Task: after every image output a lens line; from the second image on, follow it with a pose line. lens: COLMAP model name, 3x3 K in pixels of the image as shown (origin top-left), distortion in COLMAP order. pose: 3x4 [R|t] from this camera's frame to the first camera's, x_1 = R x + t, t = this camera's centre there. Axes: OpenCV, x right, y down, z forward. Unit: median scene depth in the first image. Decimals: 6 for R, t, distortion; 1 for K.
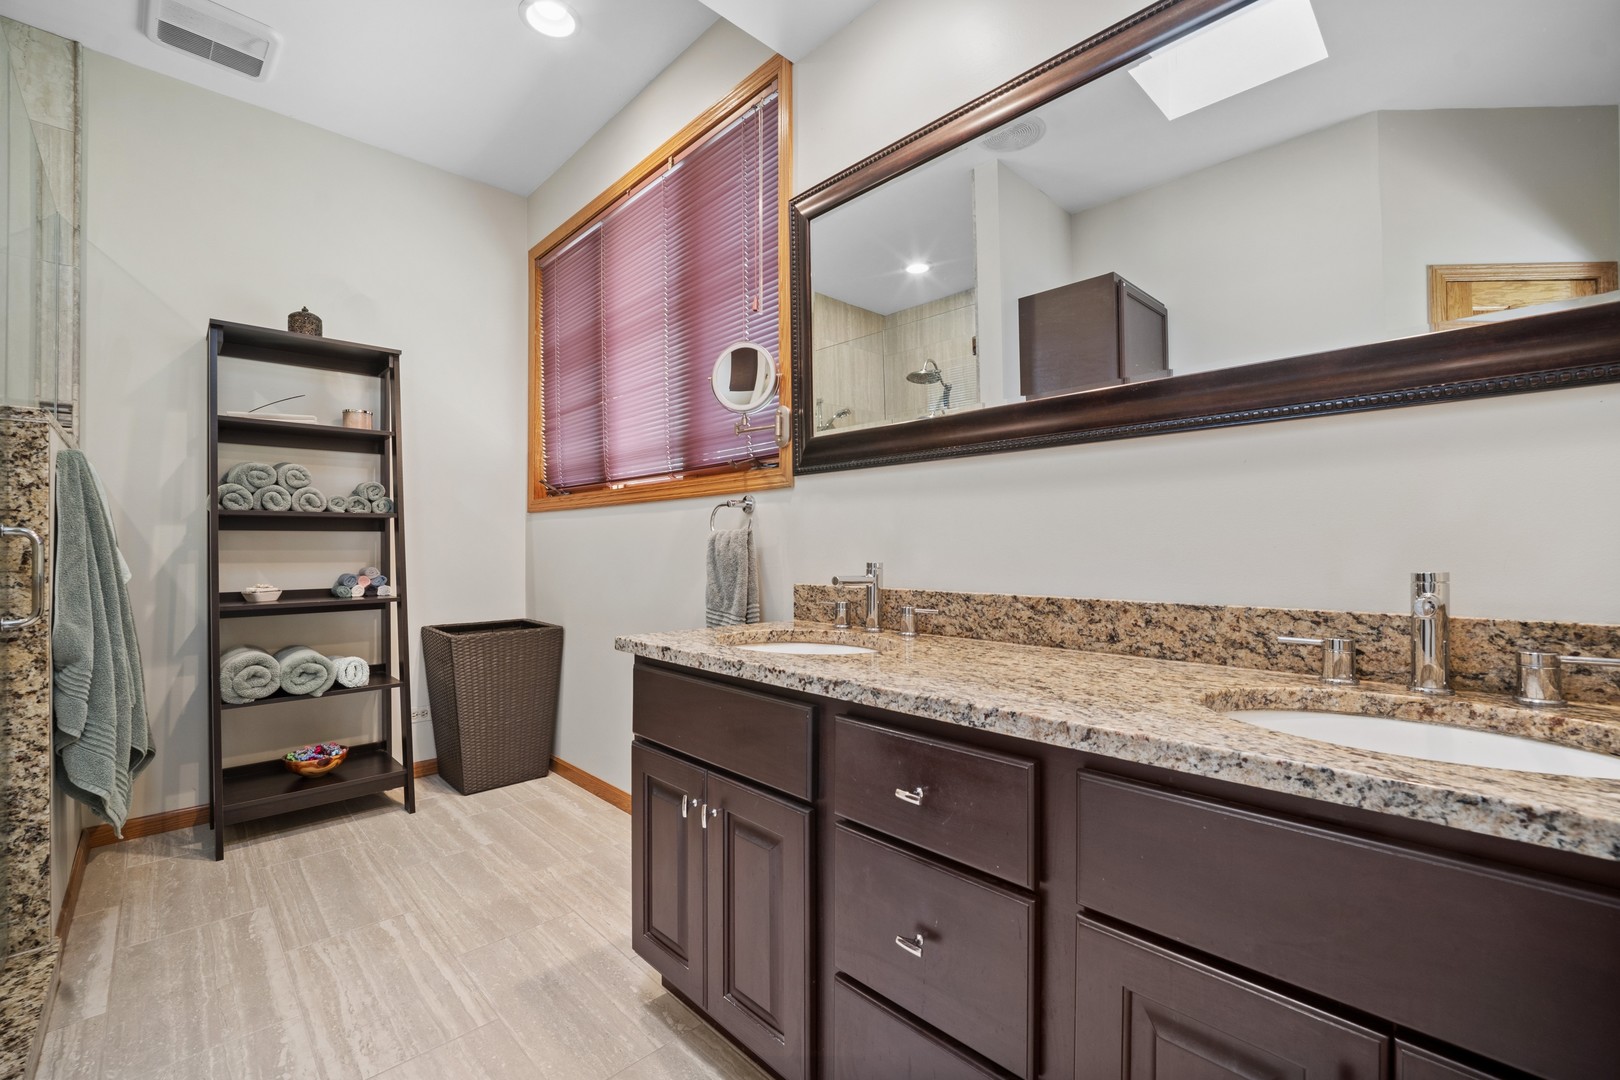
lens RADIAL K [[676.8, 0, 800.3], [0, 676.8, 542.0], [0, 0, 1]] dist [-0.001637, 0.000100]
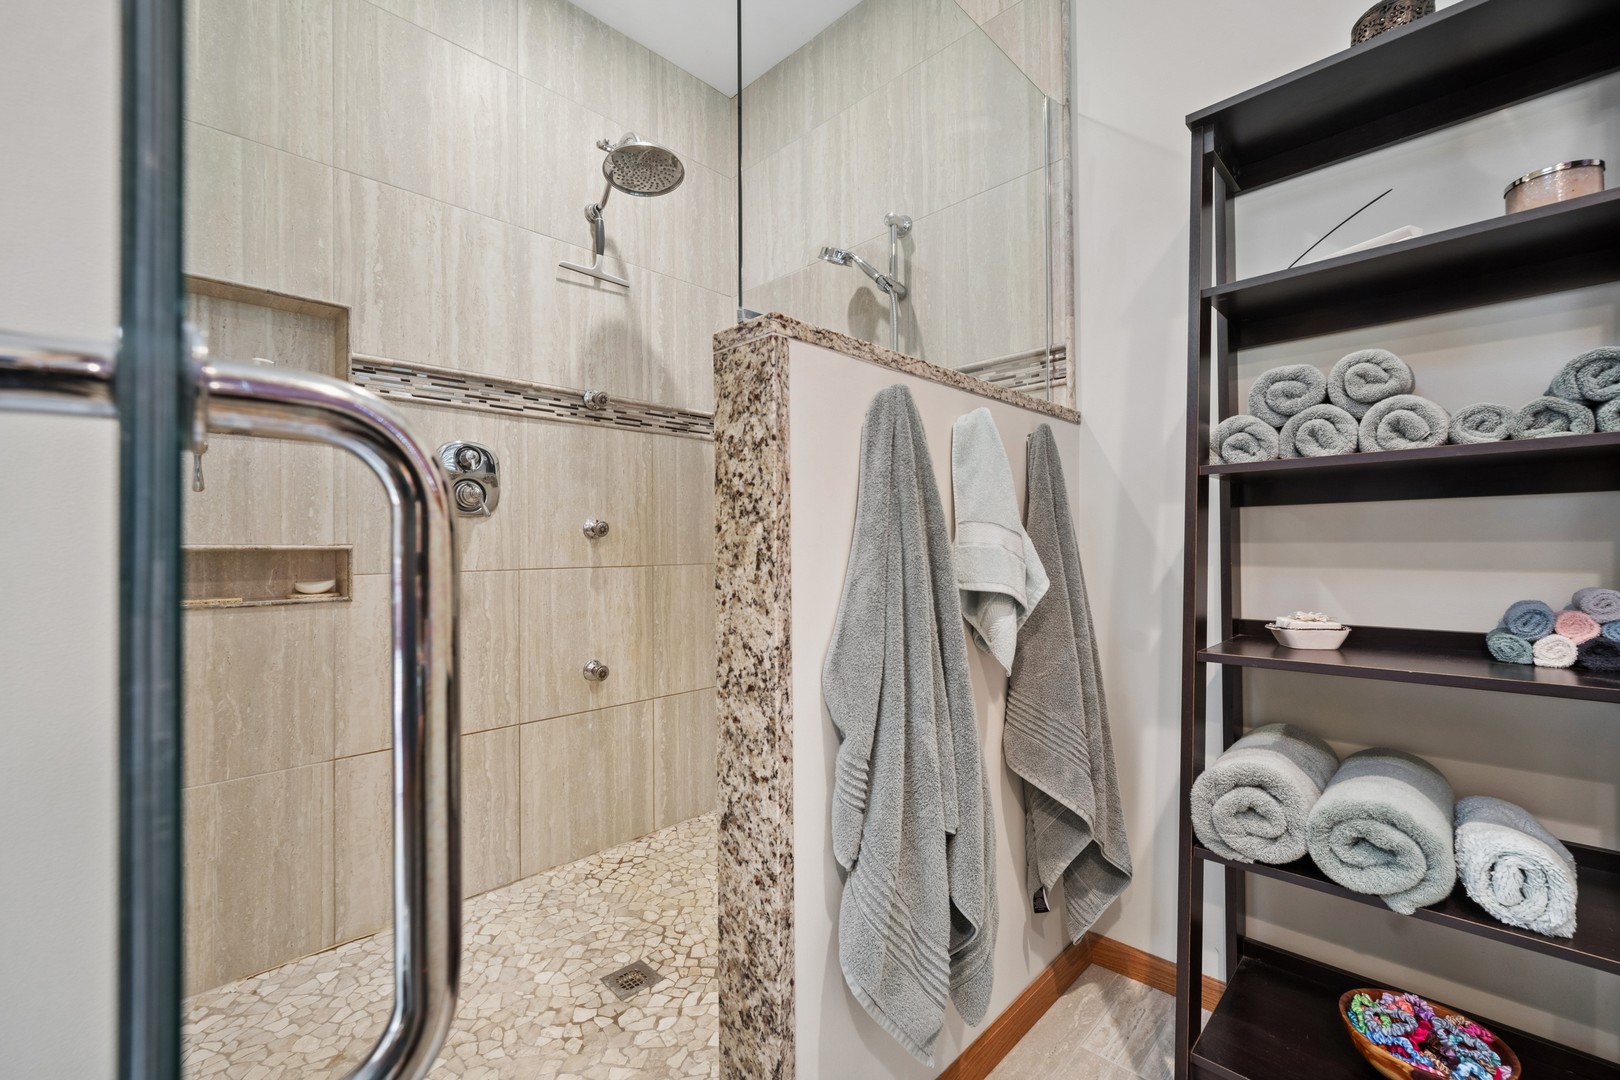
lens RADIAL K [[676.8, 0, 800.3], [0, 676.8, 542.0], [0, 0, 1]] dist [-0.001637, 0.000100]
pose [[0.031362, -0.001895, -0.999506, -0.344602], [0.018559, 0.999827, -0.001314, 0.005829], [0.999336, -0.018509, 0.031392, 0.670280]]
